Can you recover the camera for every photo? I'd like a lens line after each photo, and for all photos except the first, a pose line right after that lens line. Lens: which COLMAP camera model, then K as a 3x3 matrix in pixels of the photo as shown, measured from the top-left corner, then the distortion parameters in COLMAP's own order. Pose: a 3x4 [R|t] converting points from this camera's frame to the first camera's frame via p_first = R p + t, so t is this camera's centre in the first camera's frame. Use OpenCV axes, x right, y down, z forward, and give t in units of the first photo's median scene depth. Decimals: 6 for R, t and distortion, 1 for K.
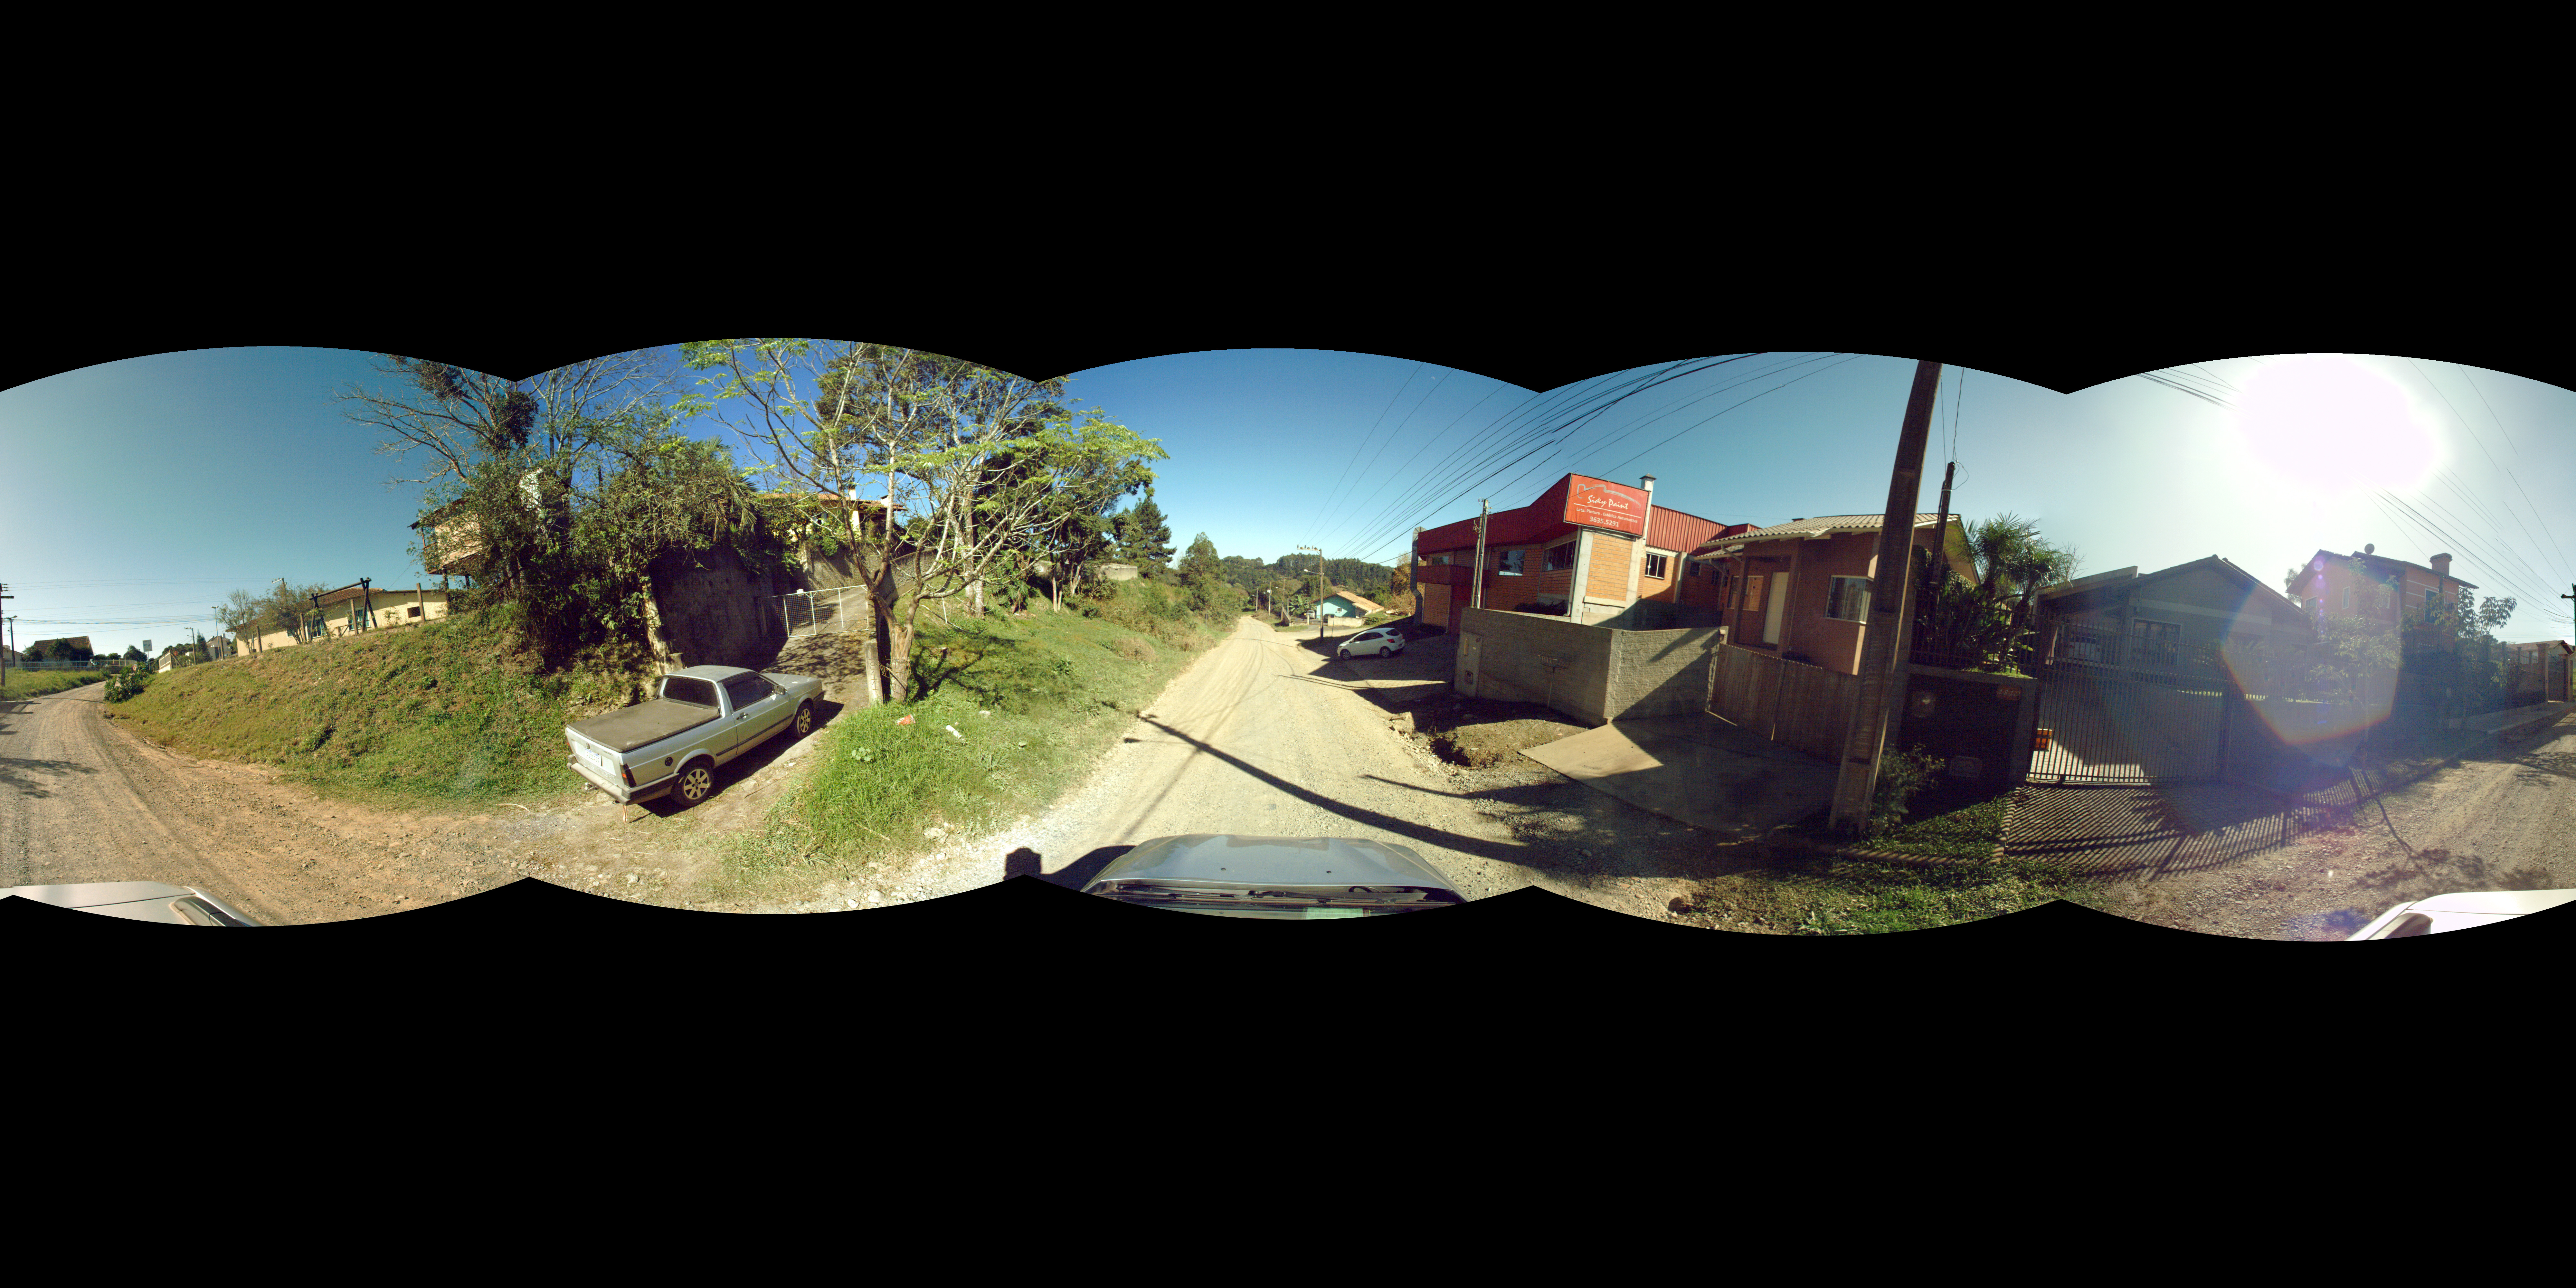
lens RADIAL K [[8022.8, 0, 1288.0], [0, 8022.8, 644.0], [0, 0, 1]] dist [-0.058182, -0.333691]
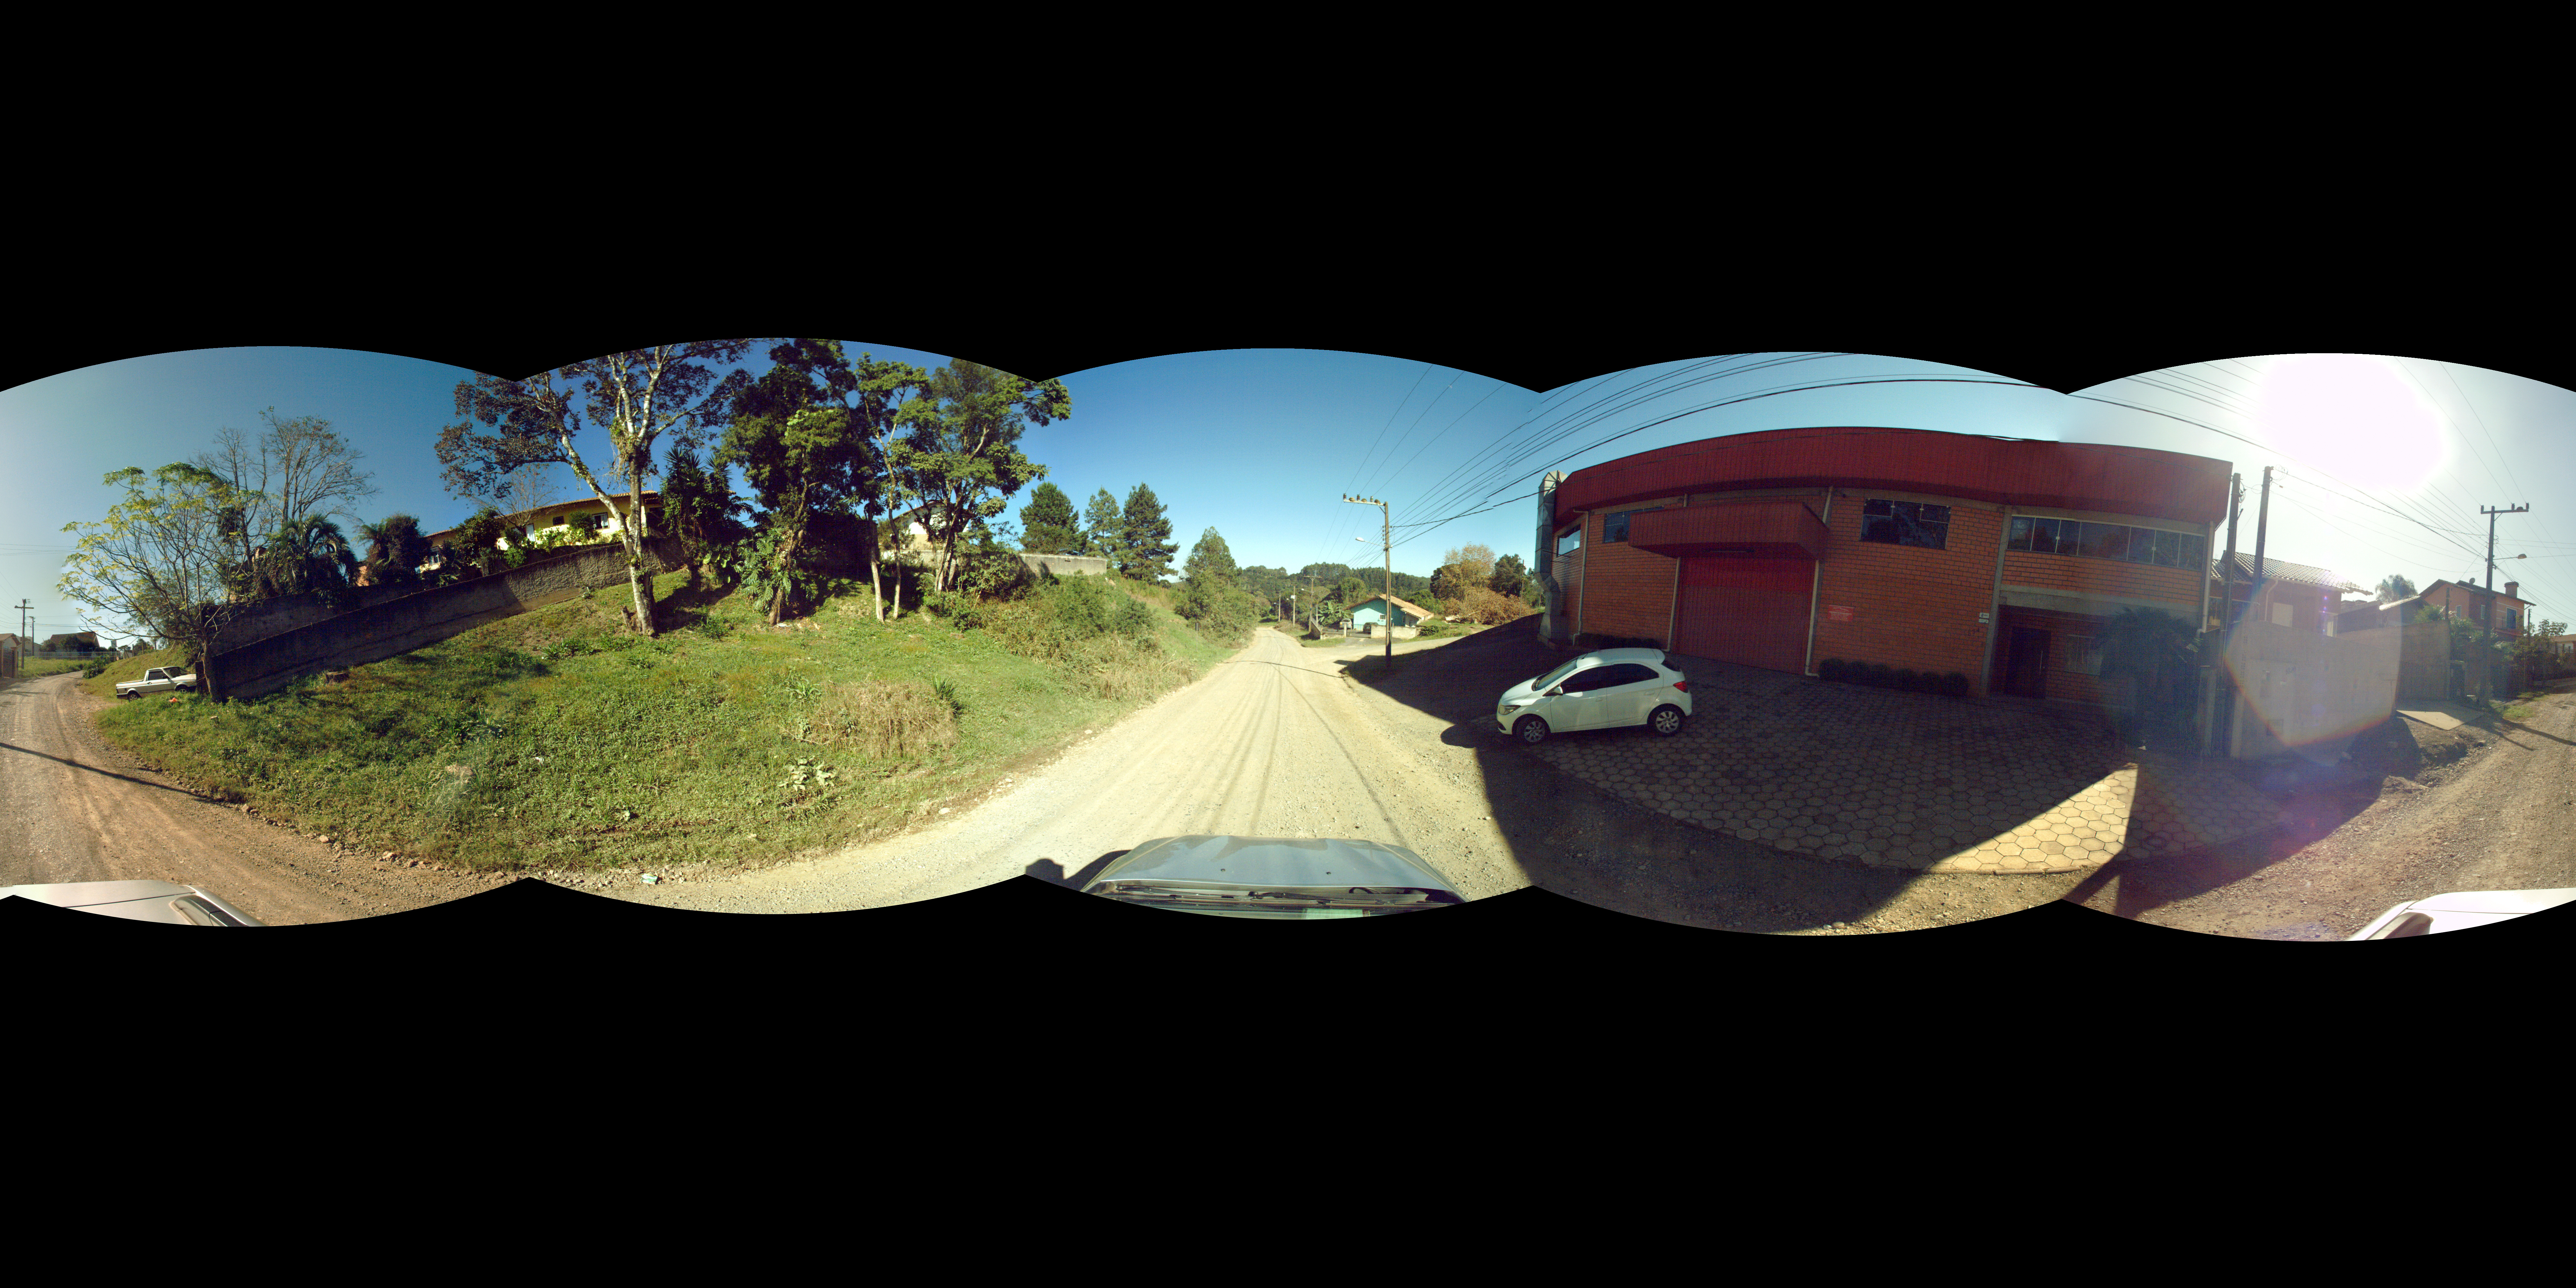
lens RADIAL K [[5161.2, 0, 1289.9], [0, 5161.2, 717.1], [0, 0, 1]] dist [0.276514, 0.111116]
pose [[0.999905, -0.013340, -0.003414, -0.001233], [0.013384, 0.999821, 0.013338, -0.001574], [0.003236, -0.013383, 0.999905, 0.573056]]
